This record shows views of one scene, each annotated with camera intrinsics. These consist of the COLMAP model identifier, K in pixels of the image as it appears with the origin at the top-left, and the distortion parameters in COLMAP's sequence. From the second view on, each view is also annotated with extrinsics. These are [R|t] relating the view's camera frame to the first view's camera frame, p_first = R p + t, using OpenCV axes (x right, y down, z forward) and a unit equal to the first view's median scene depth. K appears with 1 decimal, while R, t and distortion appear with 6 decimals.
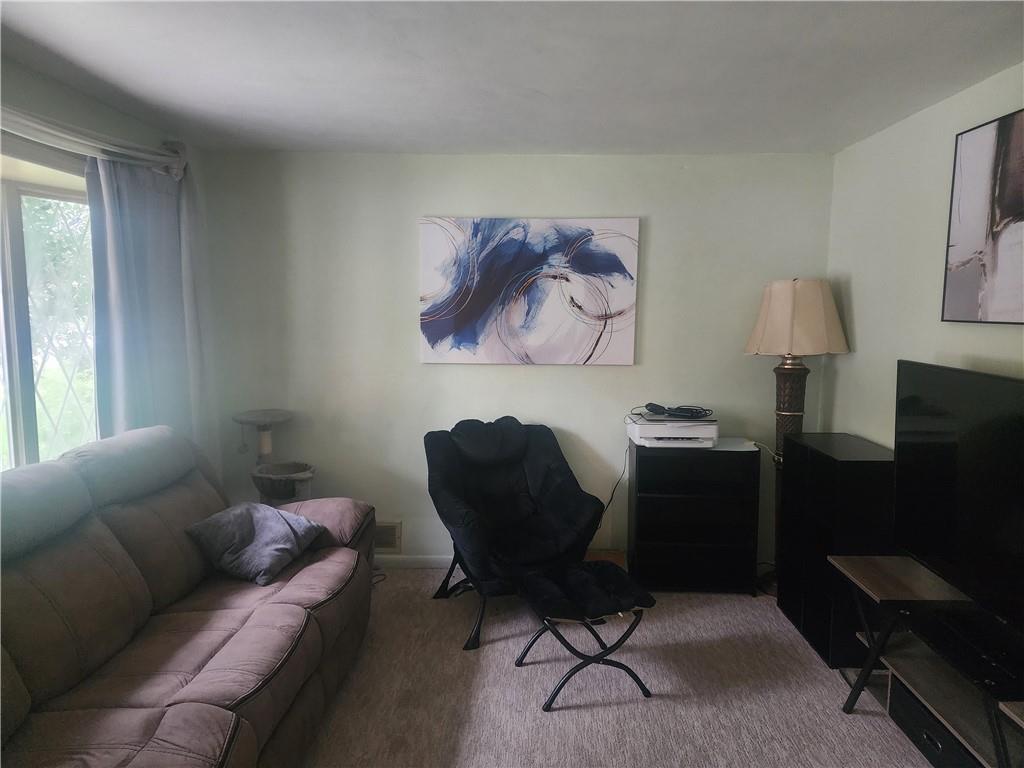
lens RADIAL K [[678.1, 0, 512.0], [0, 678.1, 384.0], [0, 0, 1]] dist [0.088369, -0.083938]
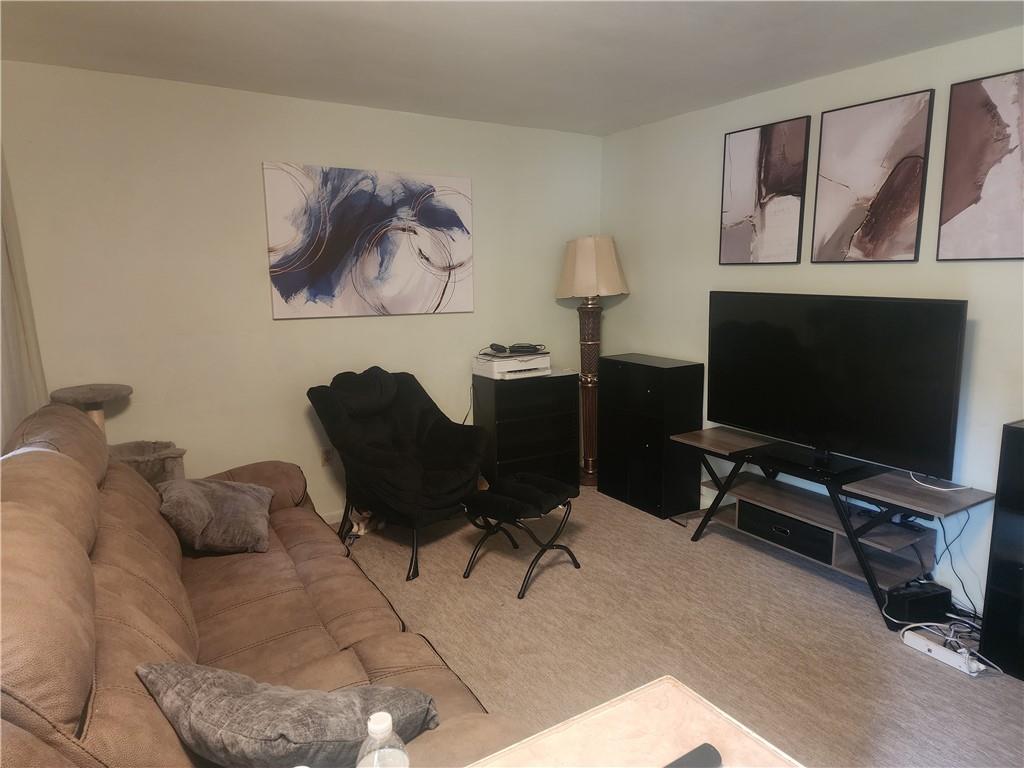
lens RADIAL K [[678.1, 0, 512.0], [0, 678.1, 384.0], [0, 0, 1]] dist [0.088369, -0.083938]
pose [[0.832070, -0.102666, 0.545087, -0.398353], [0.075261, 0.994530, 0.072431, 0.015662], [-0.549541, -0.019244, 0.835245, 0.024696]]
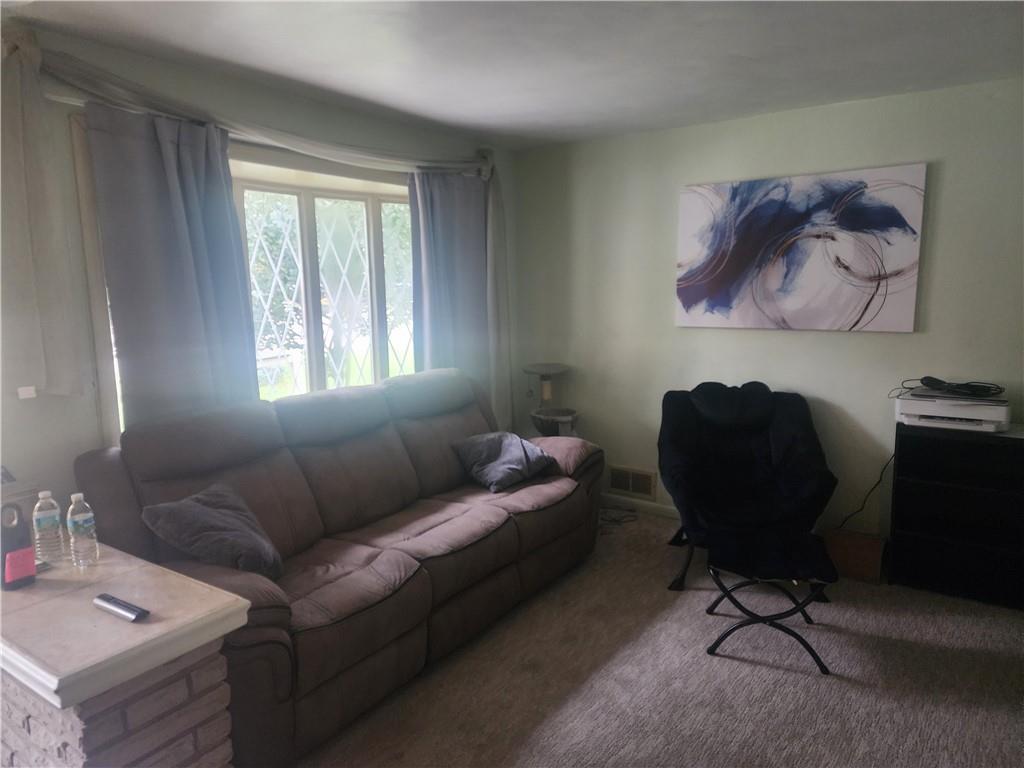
lens RADIAL K [[663.6, 0, 500.1], [0, 663.6, 375.2], [0, 0, 1]] dist [0.083086, -0.081345]
pose [[0.831503, 0.059573, -0.552317, 0.224657], [-0.040462, 0.998087, 0.046739, 0.008355], [0.554045, -0.016516, 0.832323, -0.022622]]
